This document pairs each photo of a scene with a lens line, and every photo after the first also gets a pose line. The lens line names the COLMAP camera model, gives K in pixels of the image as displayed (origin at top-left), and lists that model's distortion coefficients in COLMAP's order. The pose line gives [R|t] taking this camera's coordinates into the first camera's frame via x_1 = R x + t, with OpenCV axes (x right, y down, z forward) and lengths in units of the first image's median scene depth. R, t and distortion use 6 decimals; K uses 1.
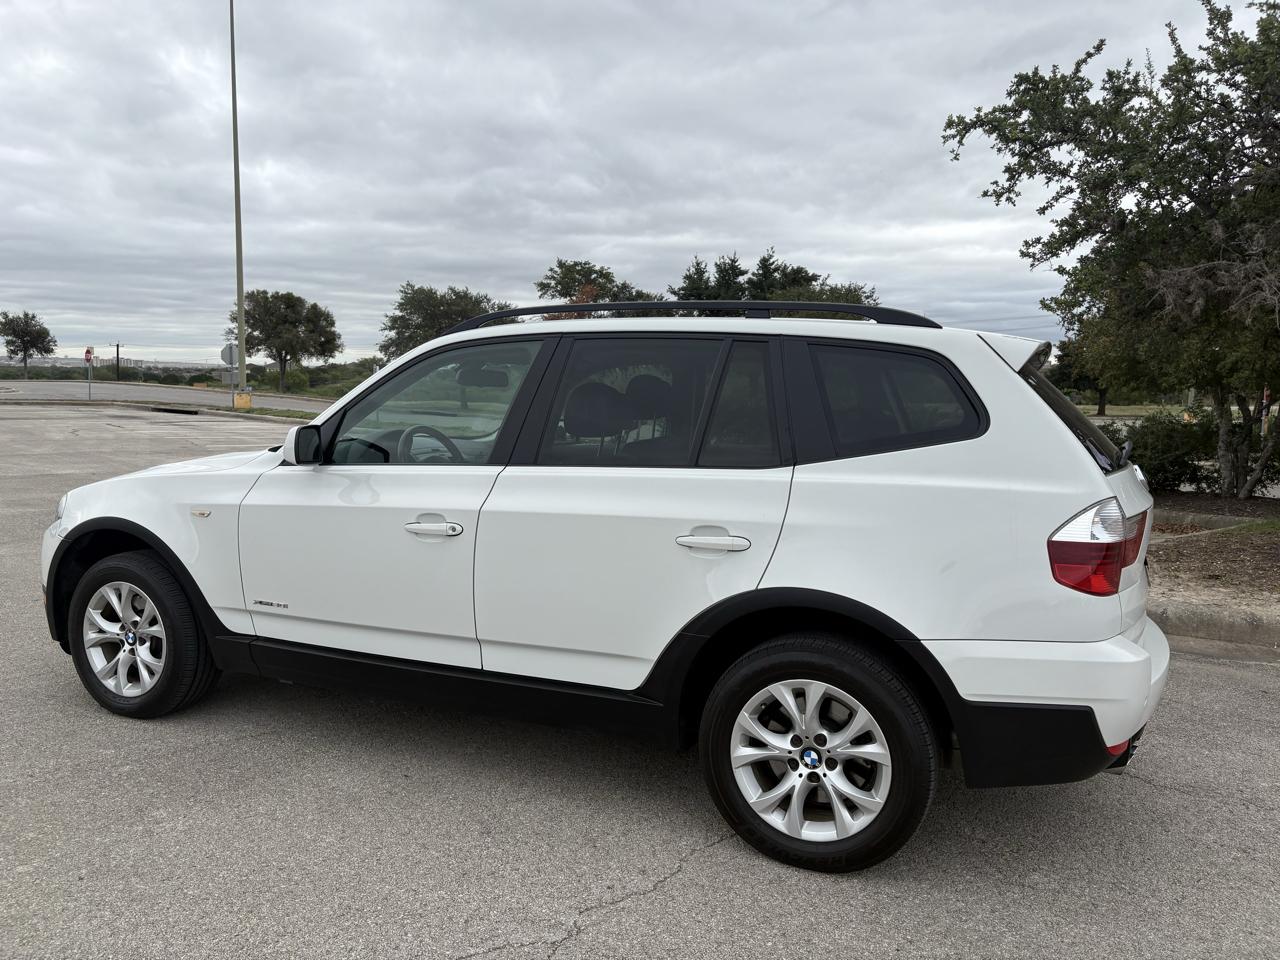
lens RADIAL K [[974.5, 0, 623.0], [0, 974.5, 481.9], [0, 0, 1]] dist [0.041390, -0.044597]
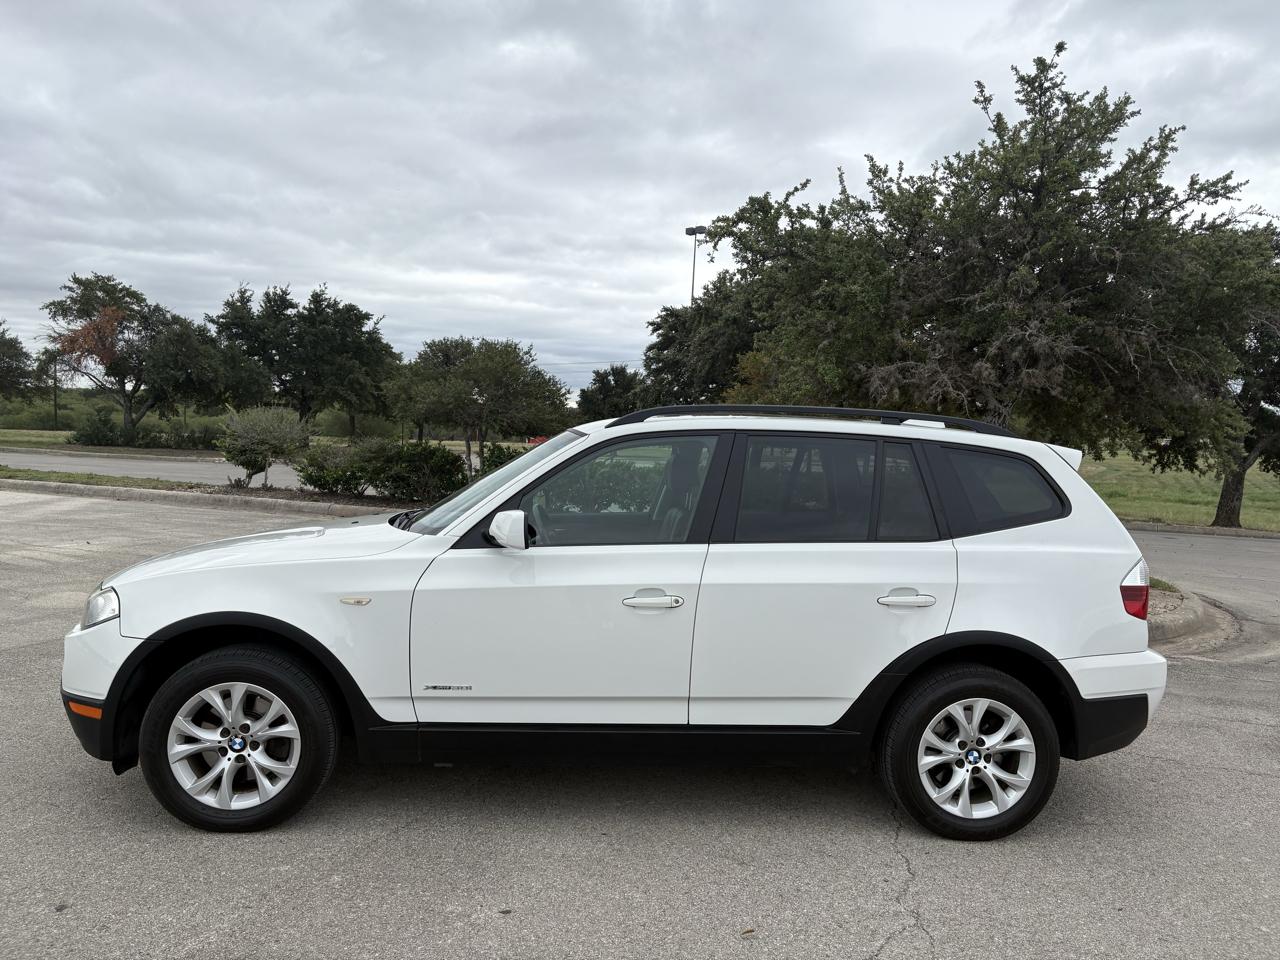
lens RADIAL K [[974.5, 0, 629.1], [0, 974.5, 476.3], [0, 0, 1]] dist [0.041390, -0.044597]
pose [[0.876647, -0.003088, 0.481124, -0.681535], [0.023620, 0.999050, -0.036625, -0.050624], [-0.480554, 0.043471, 0.875887, 0.023782]]
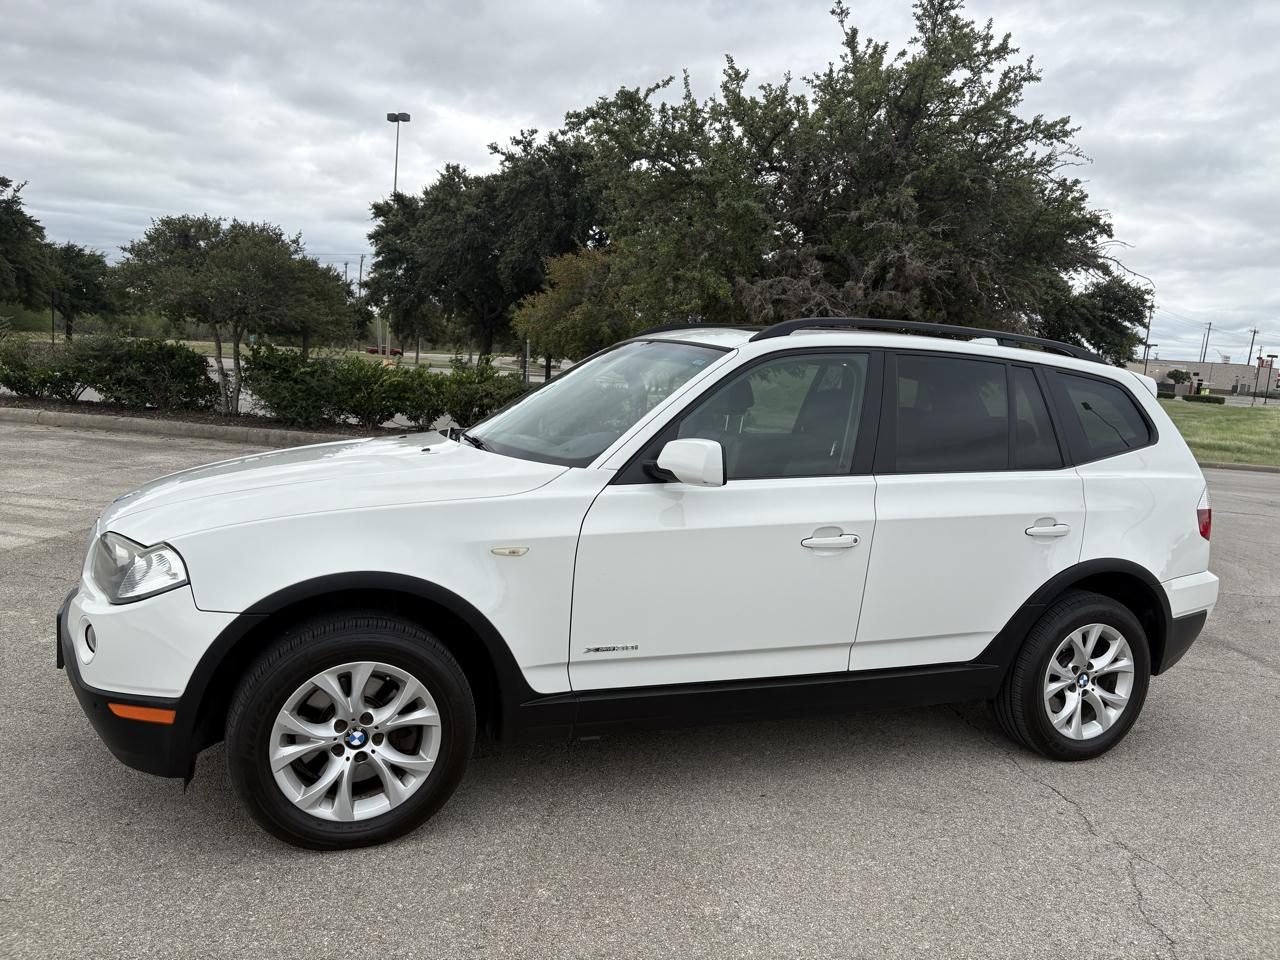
lens RADIAL K [[974.5, 0, 638.2], [0, 974.5, 485.9], [0, 0, 1]] dist [0.041390, -0.044597]
pose [[0.679574, -0.063633, 0.730842, -0.953297], [0.014997, 0.997228, 0.072882, -0.076856], [-0.733454, -0.038568, 0.678644, 0.419786]]
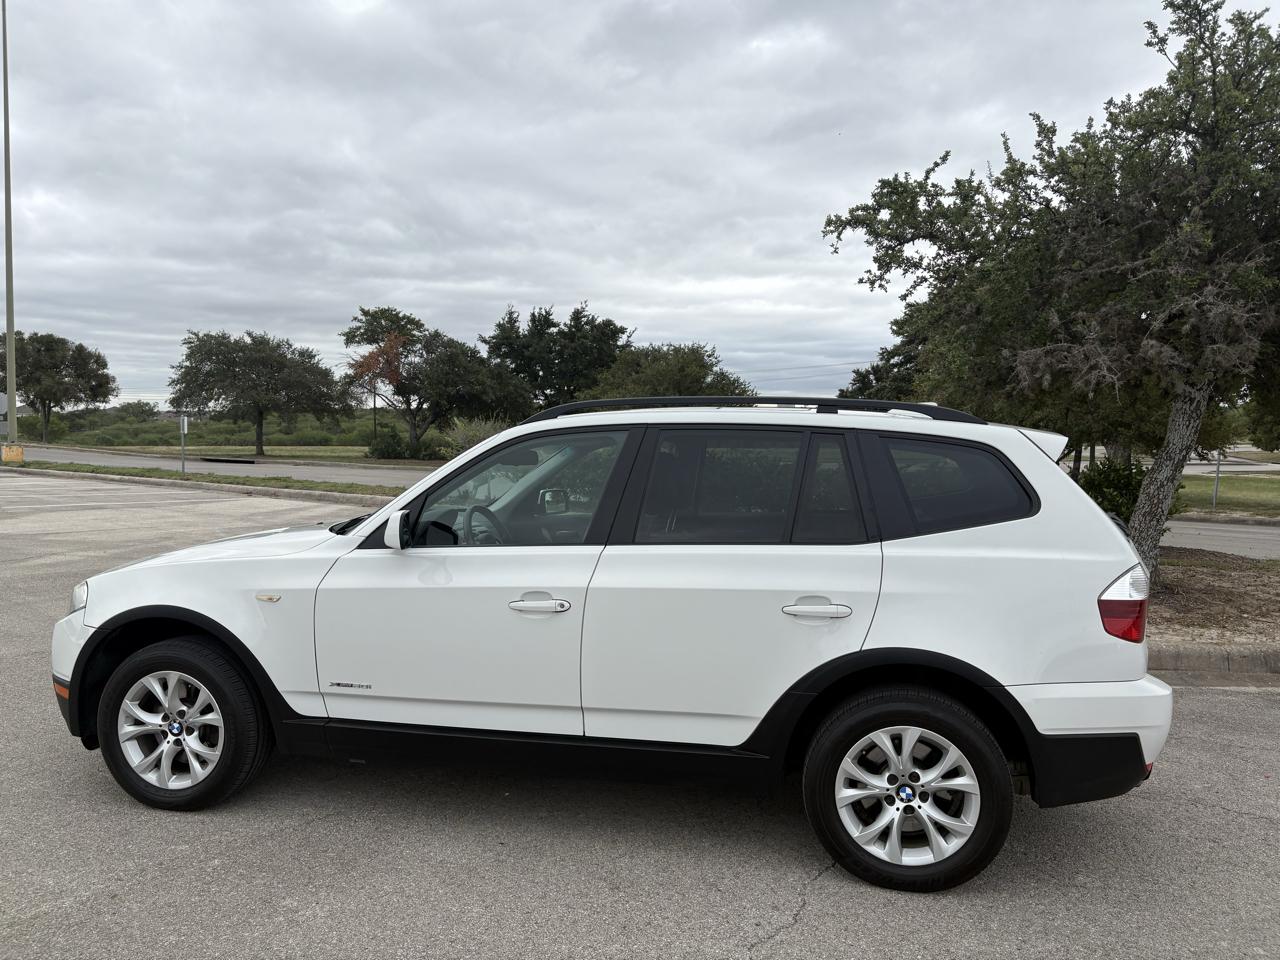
lens RADIAL K [[974.5, 0, 631.9], [0, 974.5, 490.7], [0, 0, 1]] dist [0.041390, -0.044597]
pose [[0.976937, -0.016336, 0.212901, -0.288574], [0.024228, 0.999110, -0.034514, -0.035427], [-0.212148, 0.038877, 0.976464, -0.064267]]
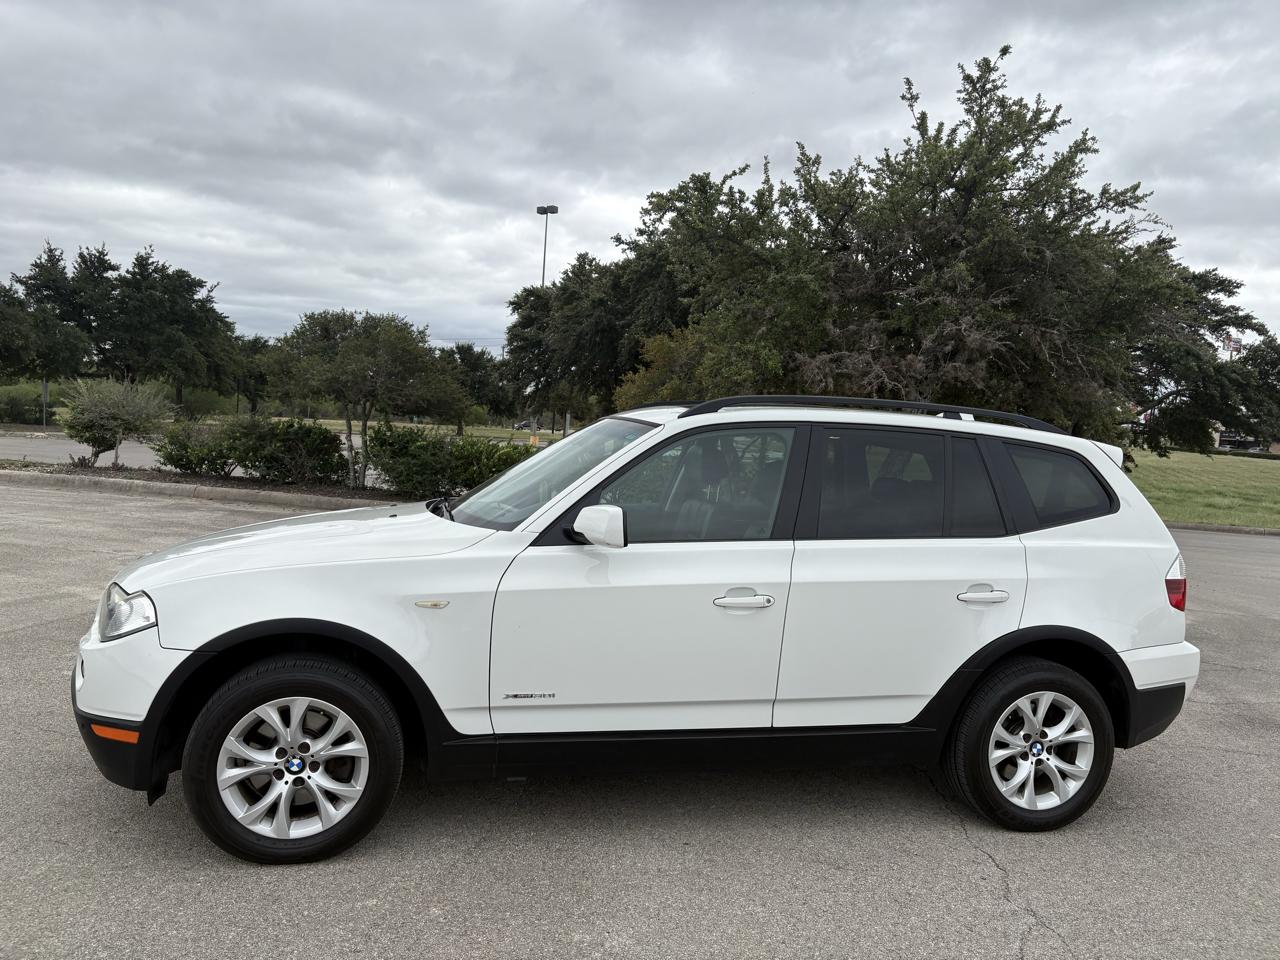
lens RADIAL K [[974.5, 0, 631.0], [0, 974.5, 482.3], [0, 0, 1]] dist [0.041390, -0.044597]
pose [[0.788552, -0.008887, 0.614904, -0.856732], [0.017675, 0.999810, -0.008216, -0.069434], [-0.614714, 0.017347, 0.788559, 0.205157]]
